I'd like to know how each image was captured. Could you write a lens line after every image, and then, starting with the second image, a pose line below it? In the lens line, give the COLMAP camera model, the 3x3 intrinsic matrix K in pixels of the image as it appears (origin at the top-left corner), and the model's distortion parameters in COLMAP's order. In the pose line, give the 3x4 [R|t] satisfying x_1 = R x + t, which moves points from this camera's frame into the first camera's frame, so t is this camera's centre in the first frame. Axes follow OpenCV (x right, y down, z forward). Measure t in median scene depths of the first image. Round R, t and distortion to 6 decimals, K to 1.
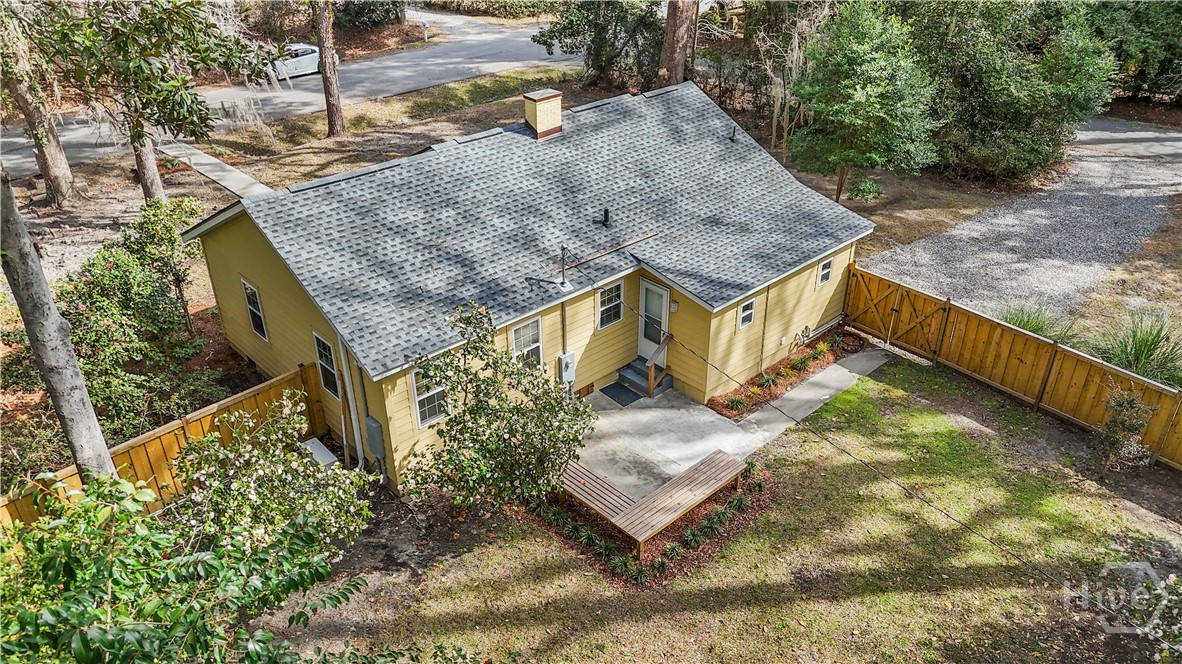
lens RADIAL K [[873.5, 0, 591.0], [0, 873.5, 332.0], [0, 0, 1]] dist [0.059514, -0.065164]
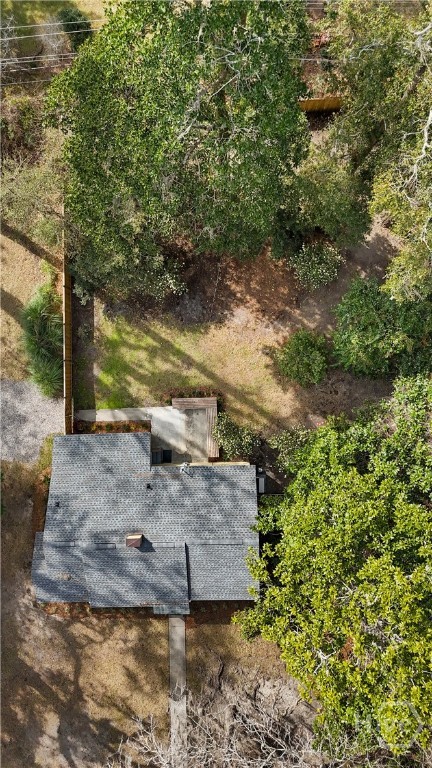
lens RADIAL K [[567.6, 0, 216.0], [0, 567.6, 384.0], [0, 0, 1]] dist [0.059514, -0.065164]
pose [[-0.746125, -0.665798, -0.003357, 0.096903], [0.337810, -0.382901, 0.859809, -1.678631], [-0.573744, 0.640391, 0.510605, -0.279575]]
